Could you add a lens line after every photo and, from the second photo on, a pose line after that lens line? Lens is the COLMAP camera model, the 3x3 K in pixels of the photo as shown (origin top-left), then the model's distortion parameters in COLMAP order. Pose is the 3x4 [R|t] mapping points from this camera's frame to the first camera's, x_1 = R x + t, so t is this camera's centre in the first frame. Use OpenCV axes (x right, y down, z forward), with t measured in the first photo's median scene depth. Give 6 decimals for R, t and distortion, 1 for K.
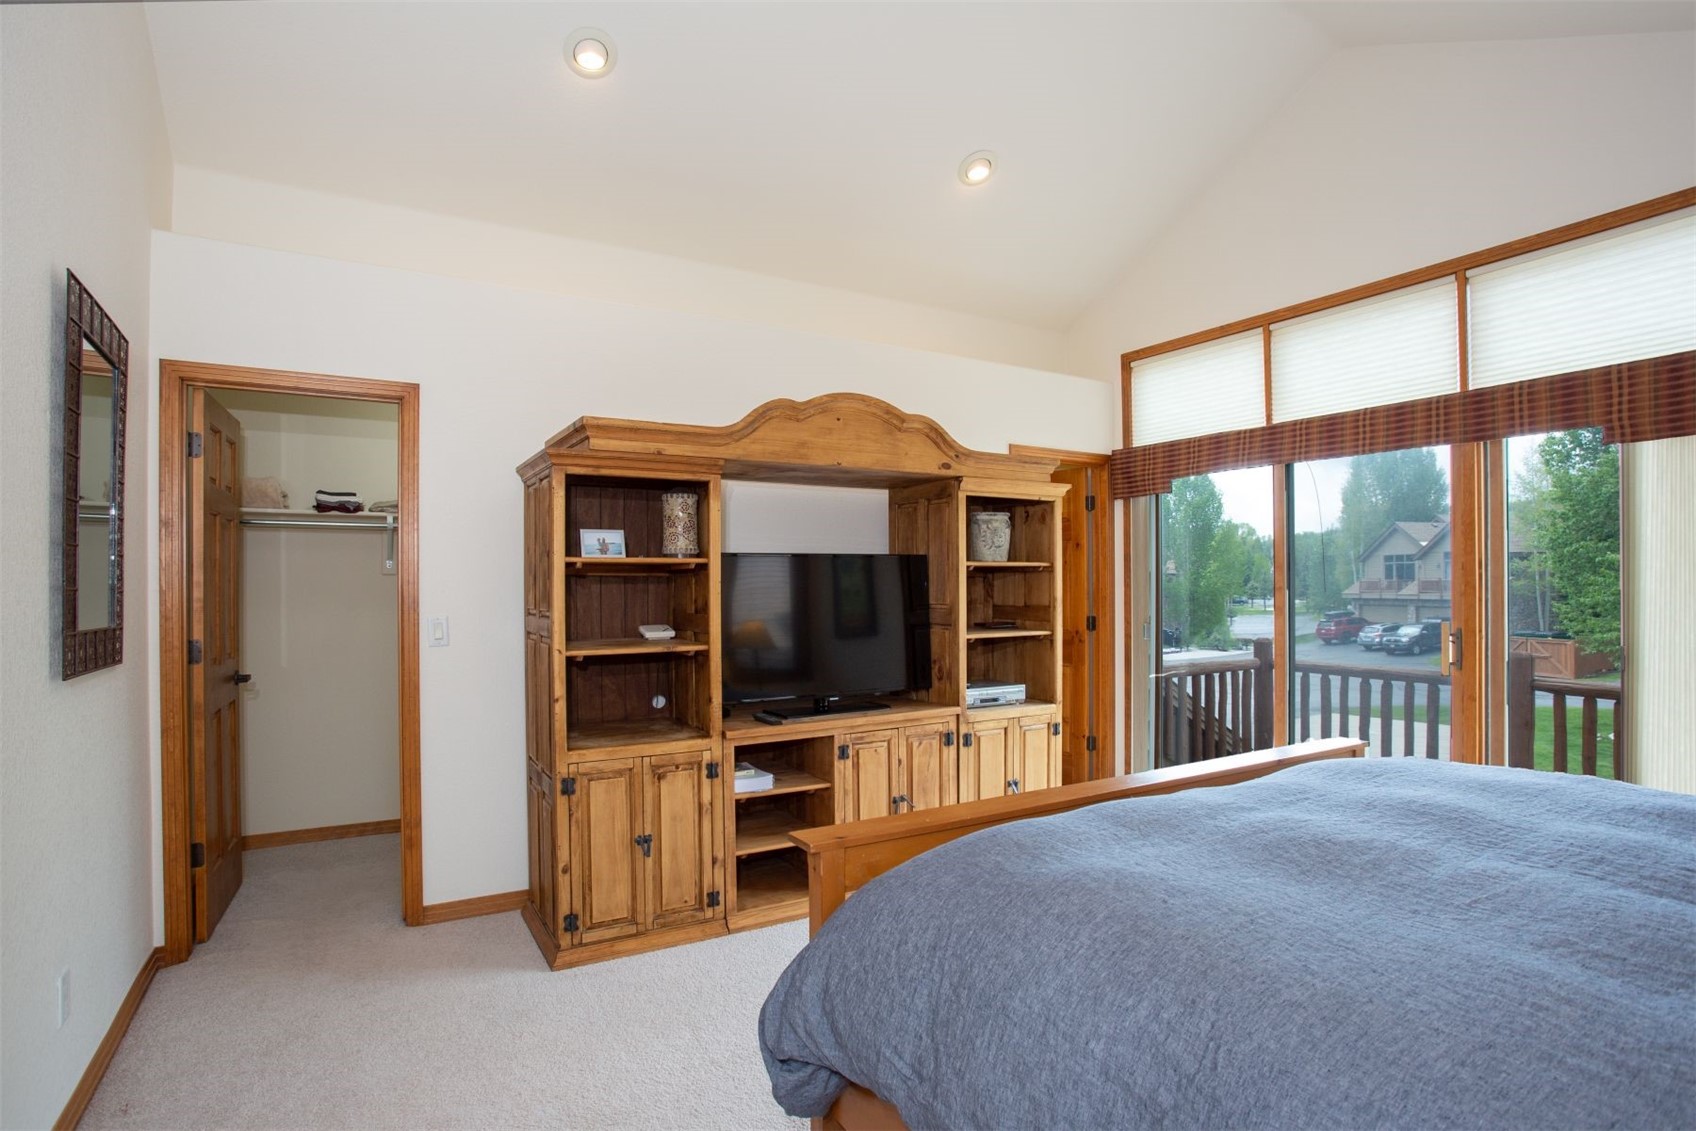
lens RADIAL K [[846.4, 0, 844.4], [0, 846.4, 566.4], [0, 0, 1]] dist [-0.055152, 0.022552]
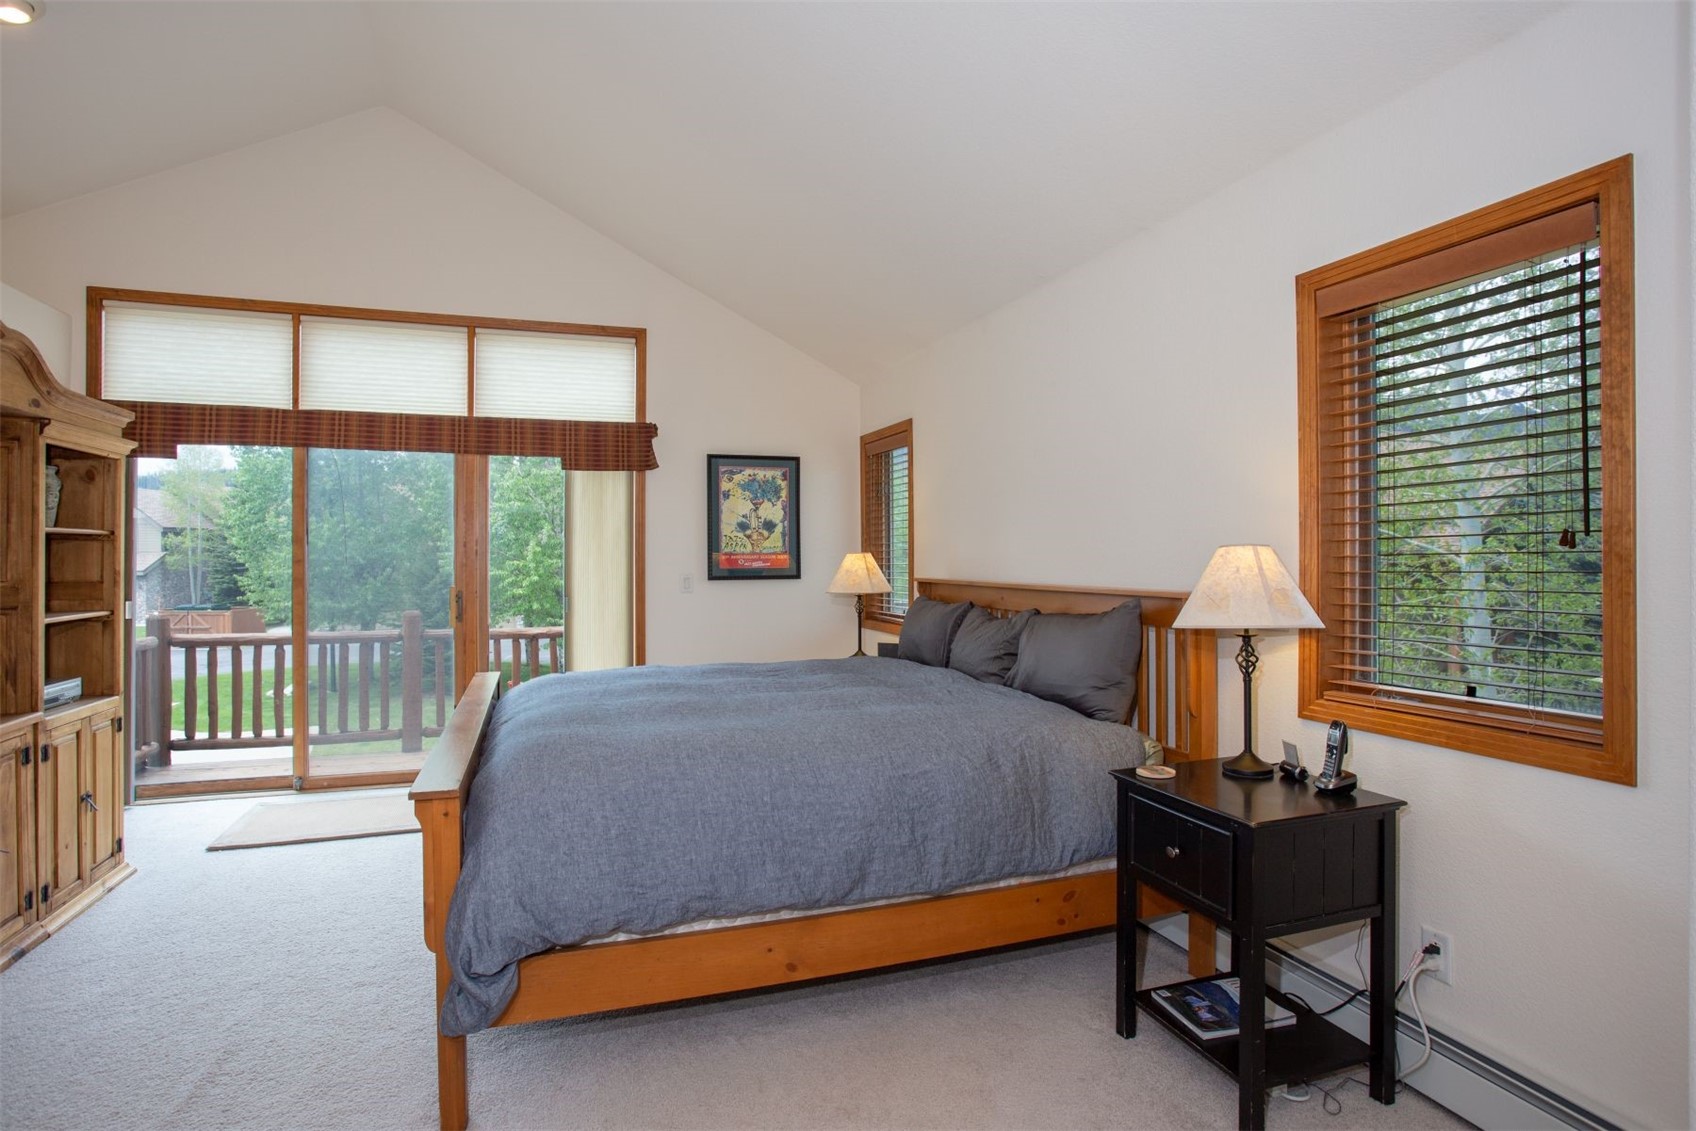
lens RADIAL K [[846.4, 0, 844.4], [0, 846.4, 566.4], [0, 0, 1]] dist [-0.055152, 0.022552]
pose [[0.184959, -0.009597, 0.982699, -0.467293], [-0.019861, 0.999712, 0.013502, 0.005524], [-0.982545, -0.022015, 0.184715, 0.126073]]
